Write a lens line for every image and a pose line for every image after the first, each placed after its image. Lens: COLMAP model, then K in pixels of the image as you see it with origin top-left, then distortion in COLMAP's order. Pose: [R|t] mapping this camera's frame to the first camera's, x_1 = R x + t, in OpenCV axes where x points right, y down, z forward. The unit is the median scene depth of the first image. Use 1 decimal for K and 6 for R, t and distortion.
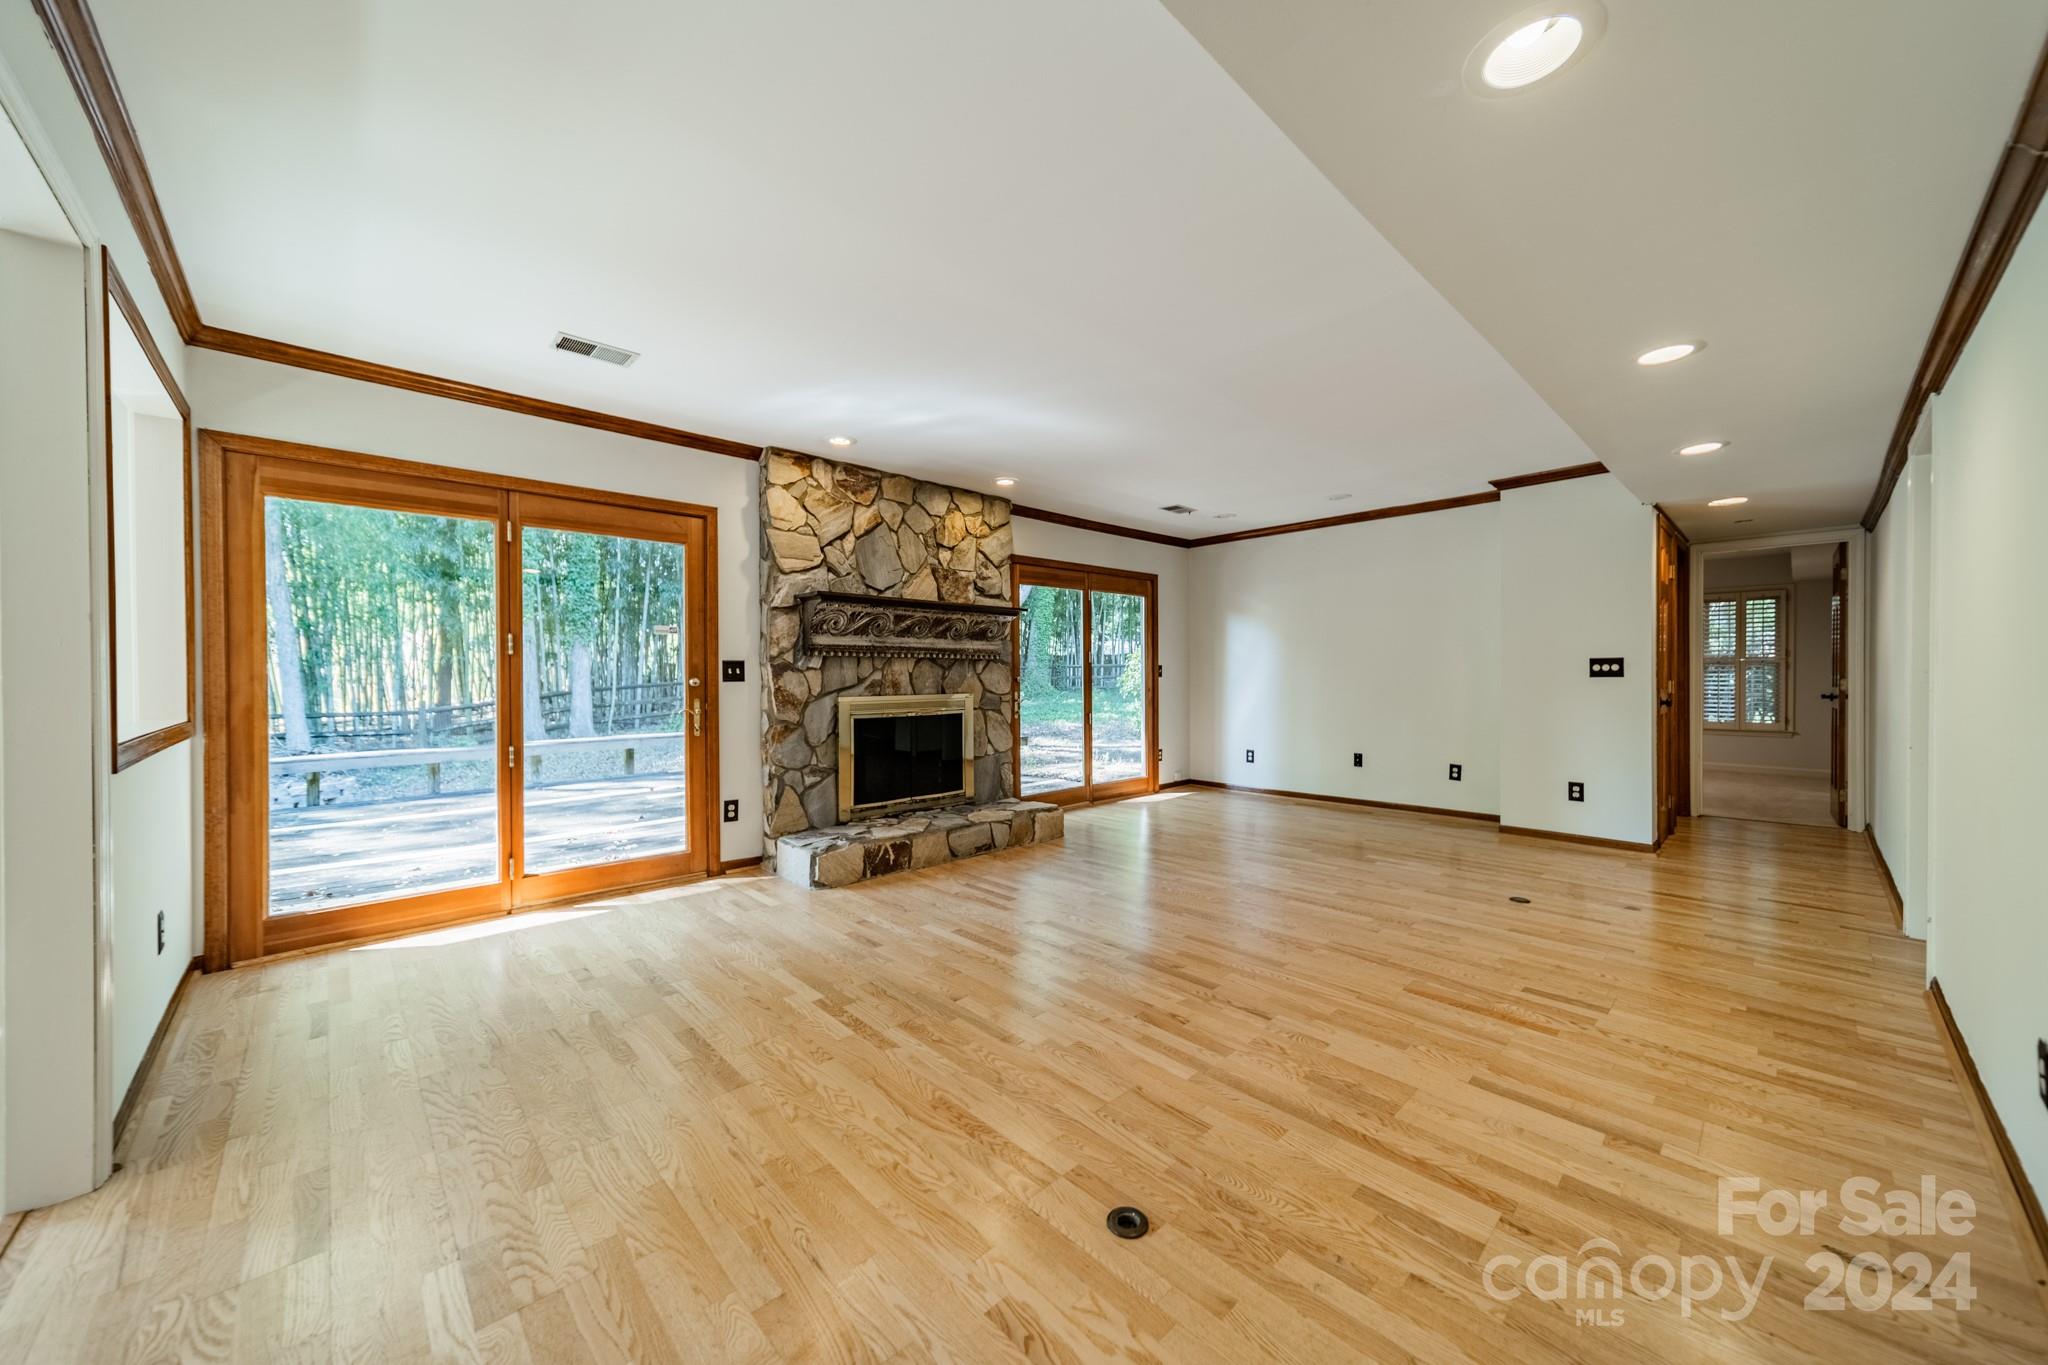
lens RADIAL K [[728.7, 0, 1030.4], [0, 728.7, 681.1], [0, 0, 1]] dist [0.006141, 0.000236]
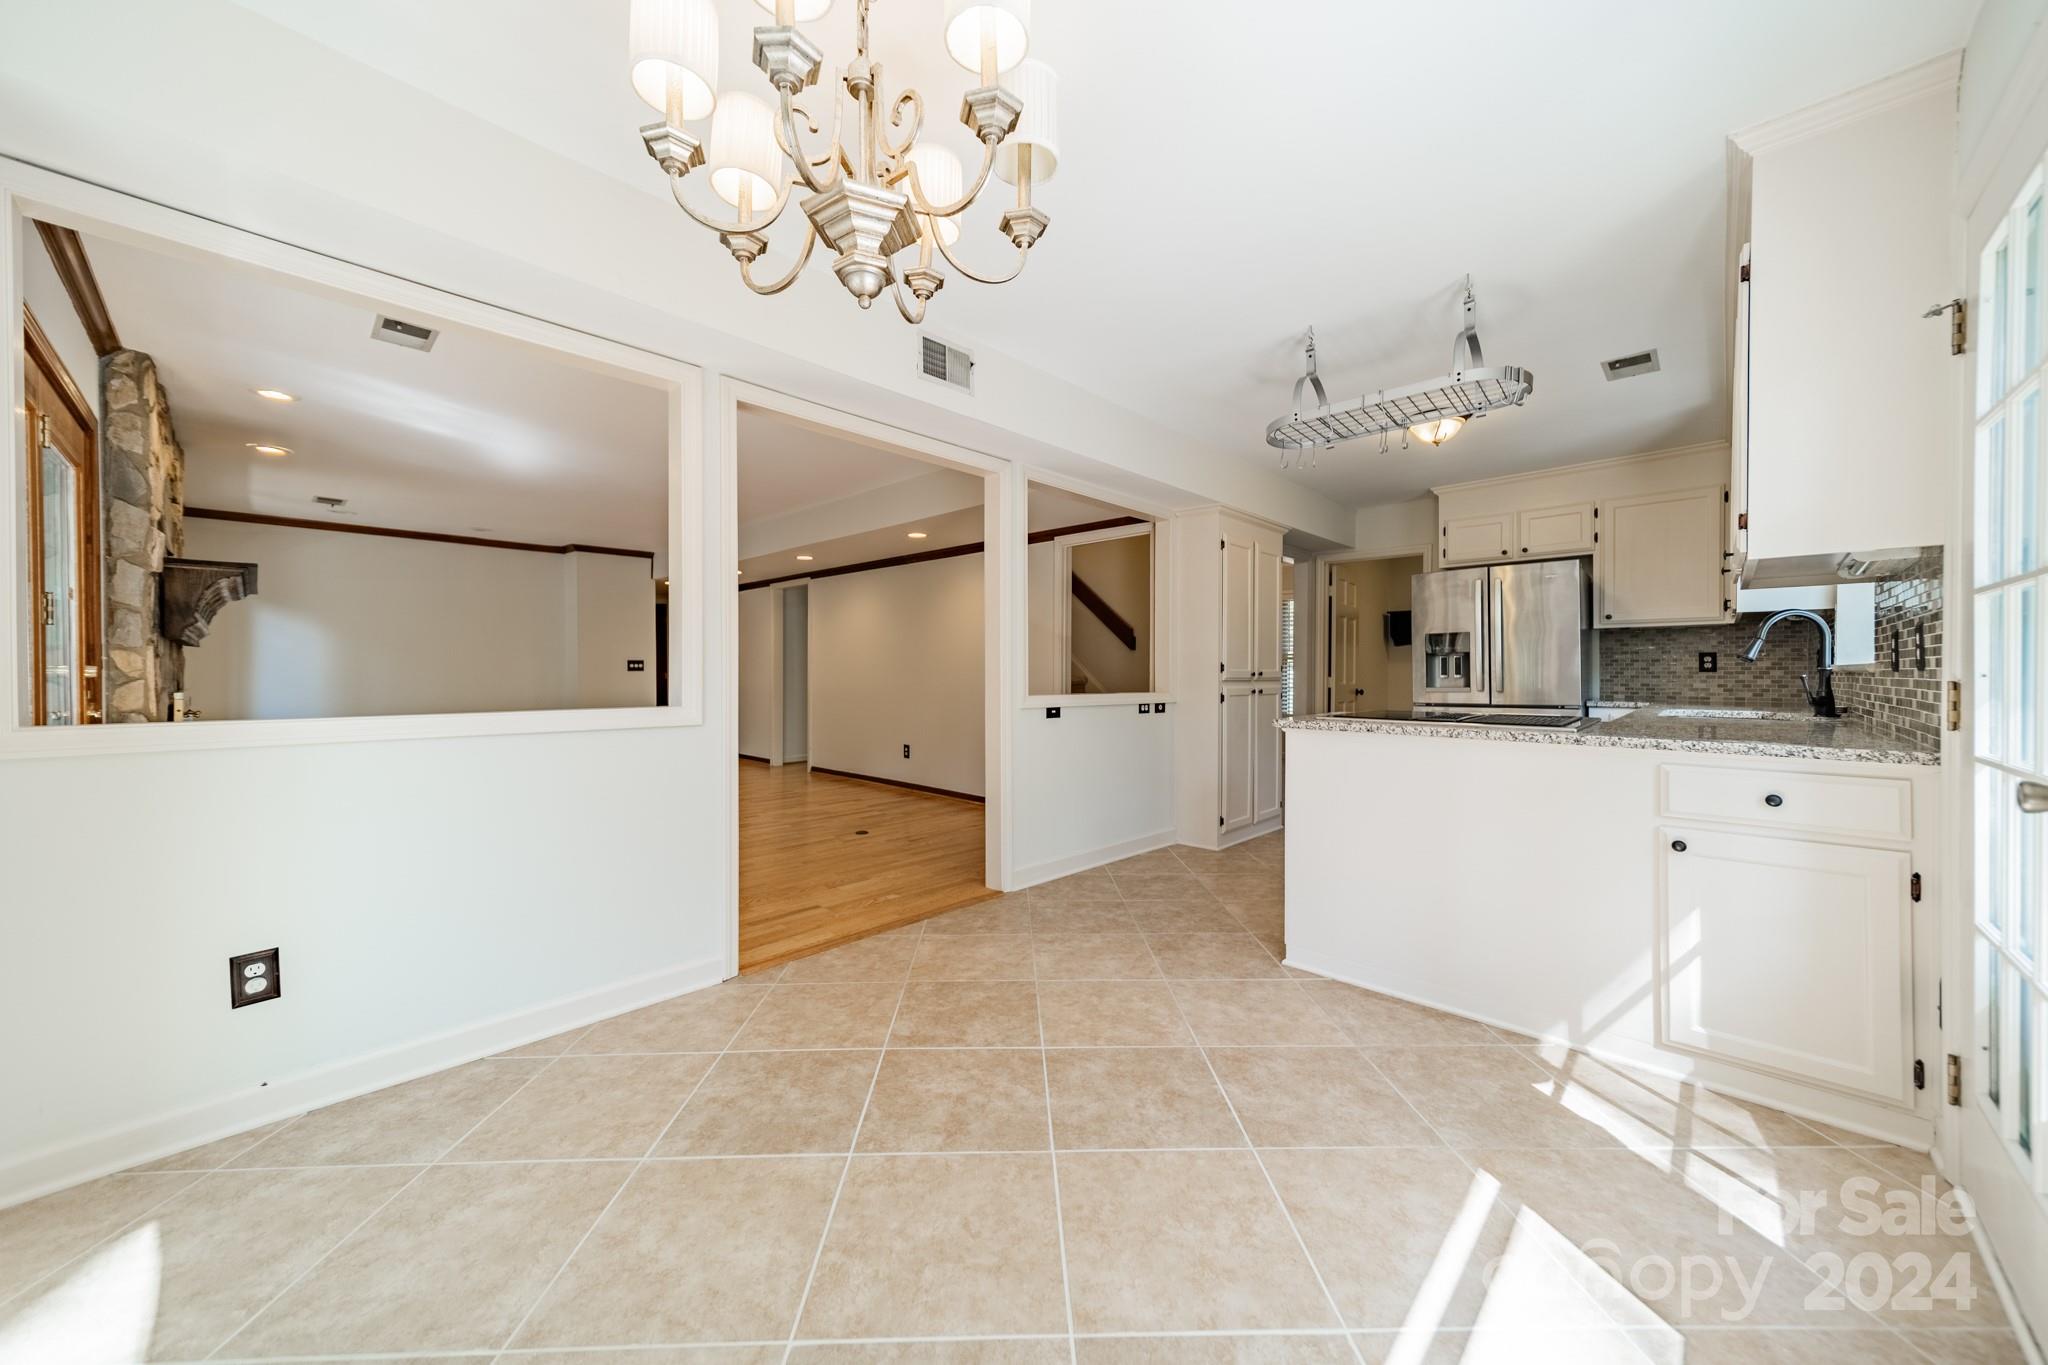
lens RADIAL K [[728.7, 0, 1025.6], [0, 728.7, 673.4], [0, 0, 1]] dist [0.006141, 0.000236]
pose [[-0.049876, 0.000375, 0.998755, -1.125734], [0.010689, 0.999943, 0.000158, 0.011729], [-0.998698, 0.010683, -0.049877, 0.150753]]
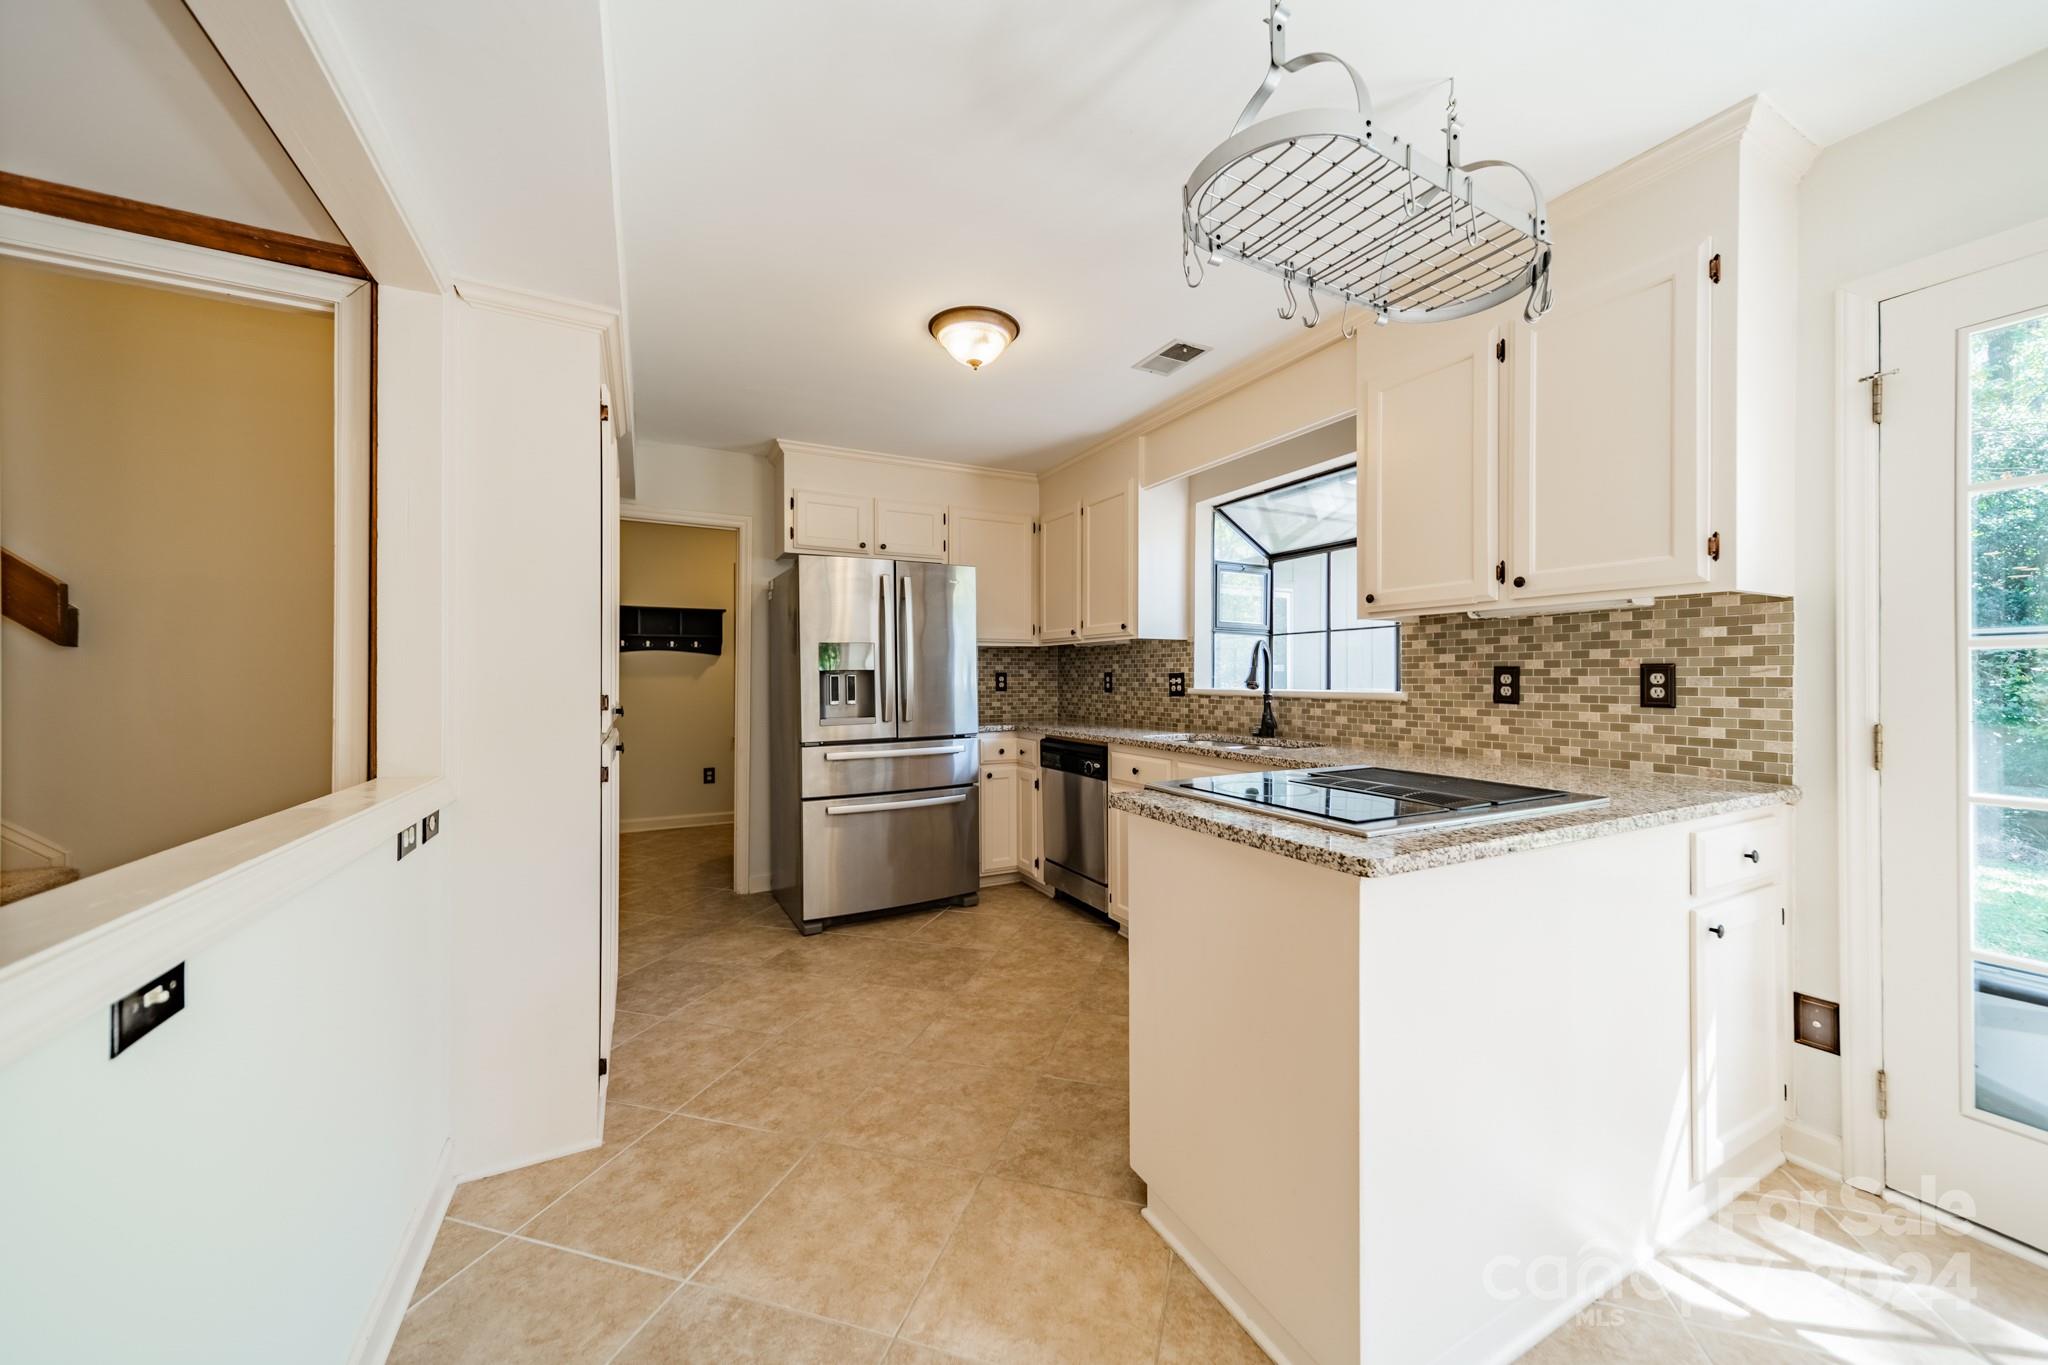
lens RADIAL K [[728.7, 0, 1034.5], [0, 728.7, 676.9], [0, 0, 1]] dist [0.006141, 0.000236]
pose [[-0.962607, 0.005618, 0.270843, -0.458732], [0.008274, 0.999928, 0.008668, -0.010997], [-0.270775, 0.010584, -0.962584, 0.172091]]
